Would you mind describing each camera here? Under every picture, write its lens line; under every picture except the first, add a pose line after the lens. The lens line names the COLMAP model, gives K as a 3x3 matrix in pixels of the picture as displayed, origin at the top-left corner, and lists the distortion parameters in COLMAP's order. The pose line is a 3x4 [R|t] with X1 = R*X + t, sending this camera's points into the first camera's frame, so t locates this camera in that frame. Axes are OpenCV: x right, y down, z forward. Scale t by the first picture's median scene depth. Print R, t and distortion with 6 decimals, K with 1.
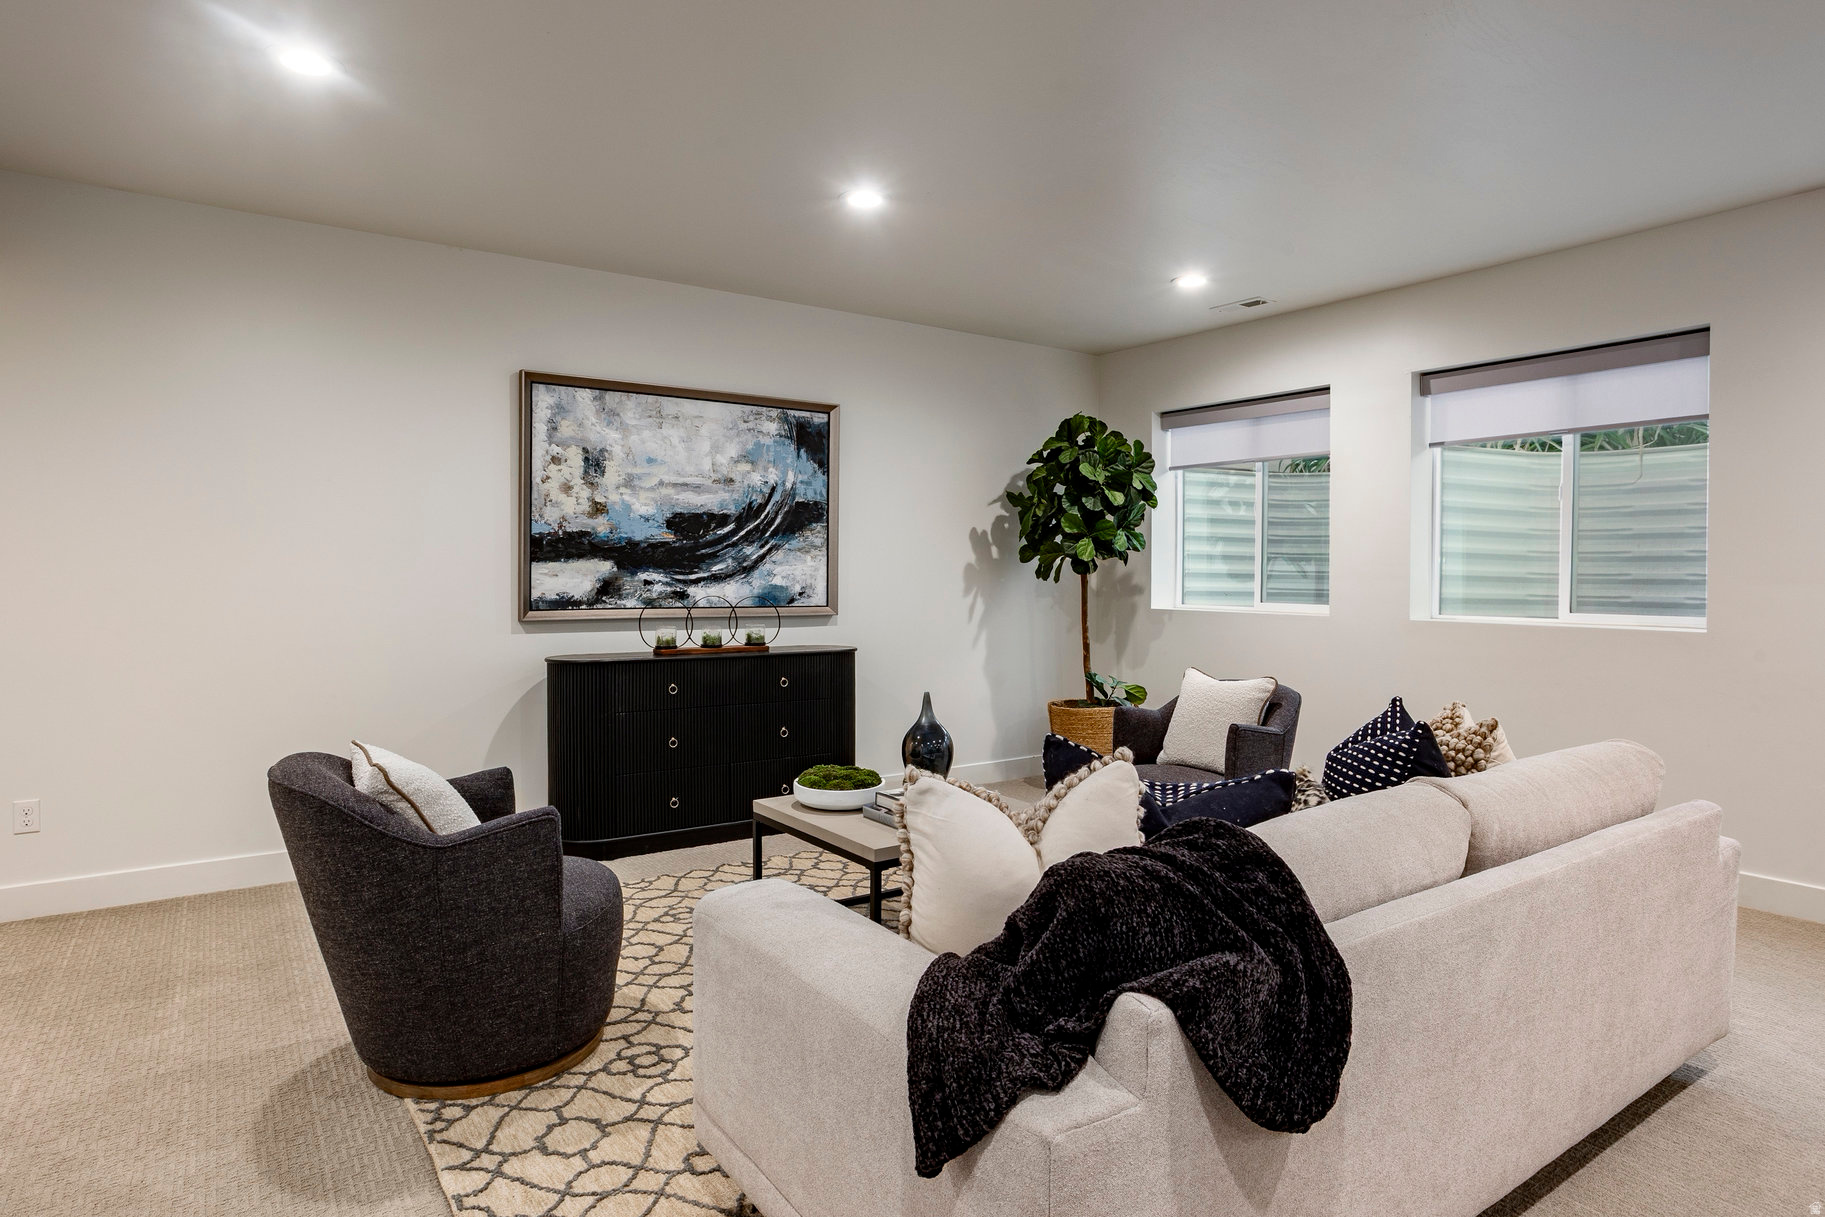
lens RADIAL K [[1044.2, 0, 899.8], [0, 1044.2, 579.7], [0, 0, 1]] dist [-0.031998, 0.025542]
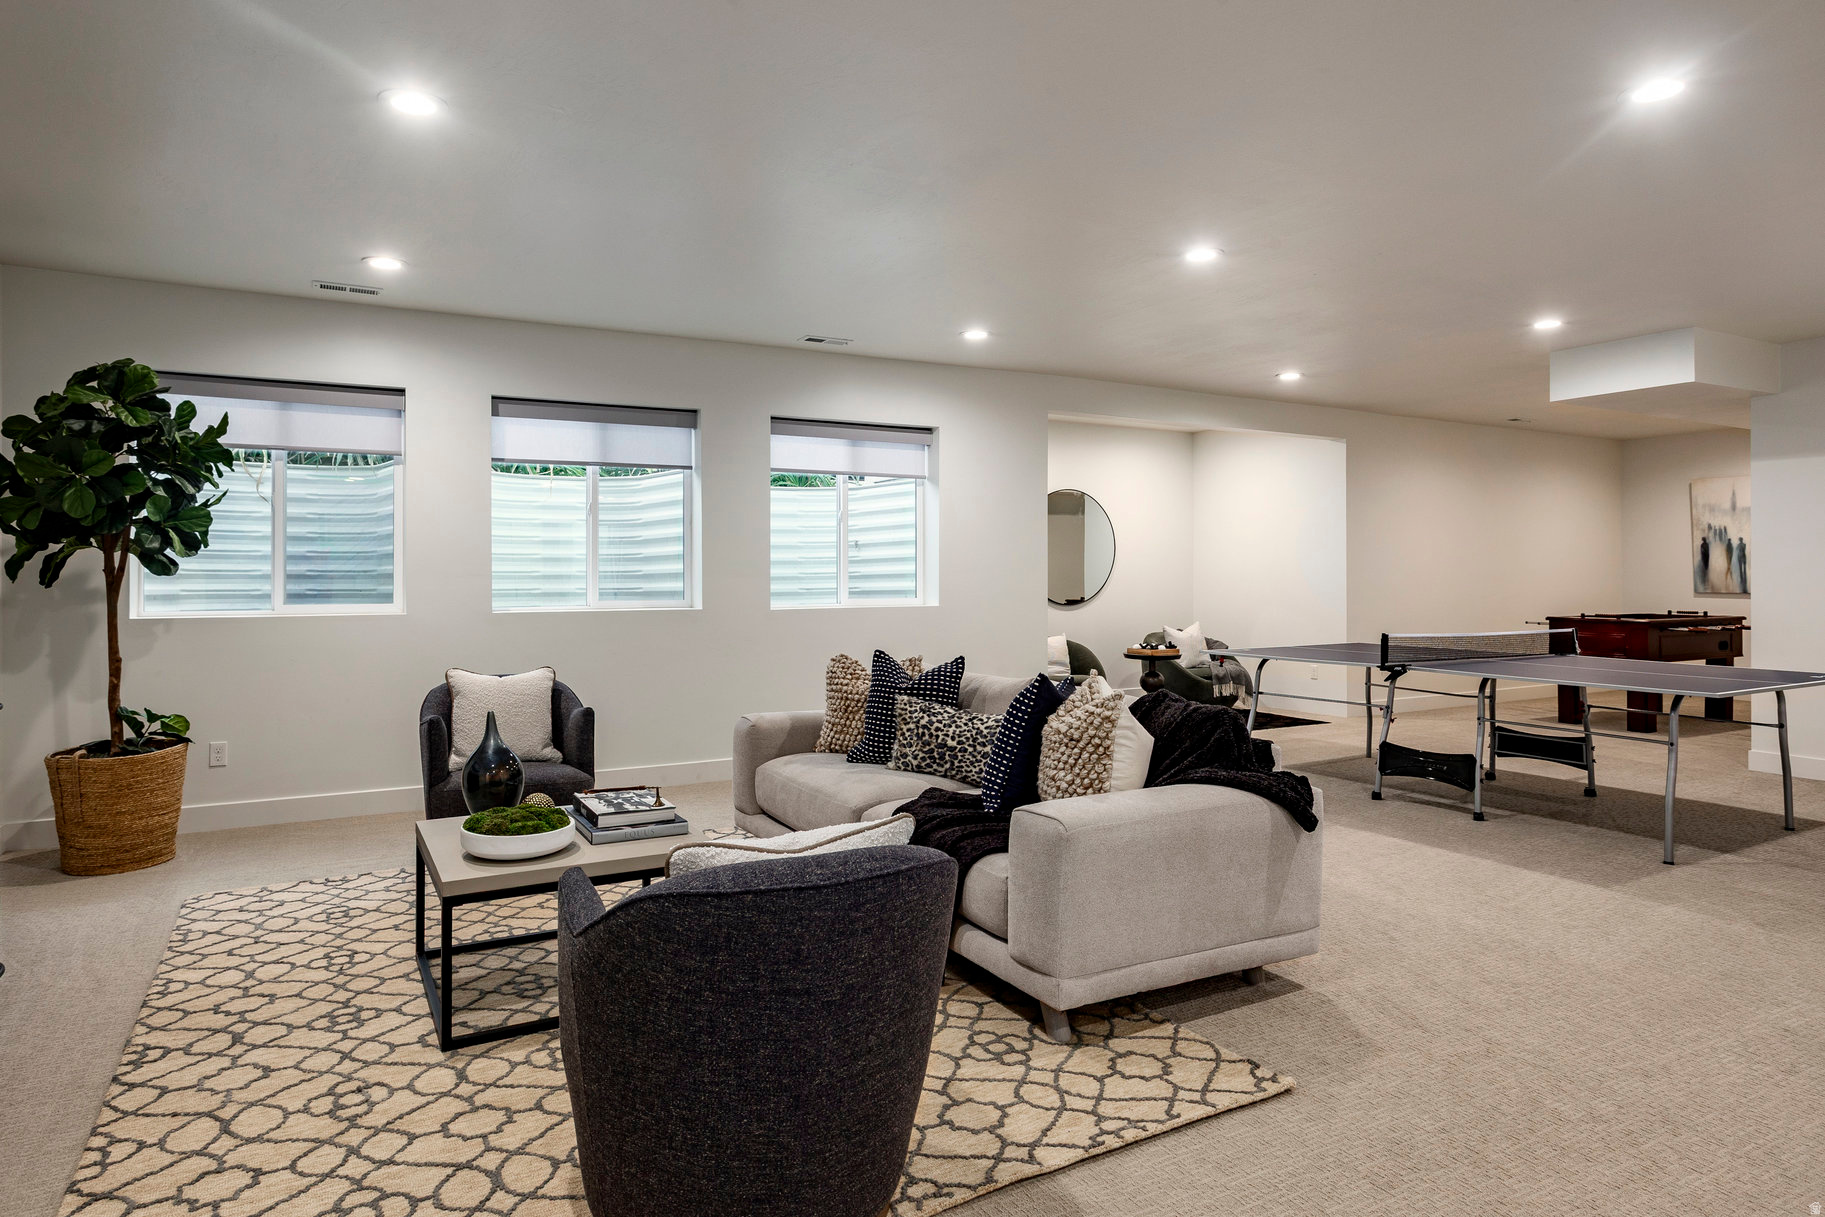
lens RADIAL K [[1095.2, 0, 886.9], [0, 1095.2, 573.4], [0, 0, 1]] dist [-0.023177, 0.026868]
pose [[0.092460, -0.009795, 0.995668, -0.633806], [0.009925, 0.999911, 0.008915, -0.009430], [-0.995667, 0.009057, 0.092549, 0.438096]]
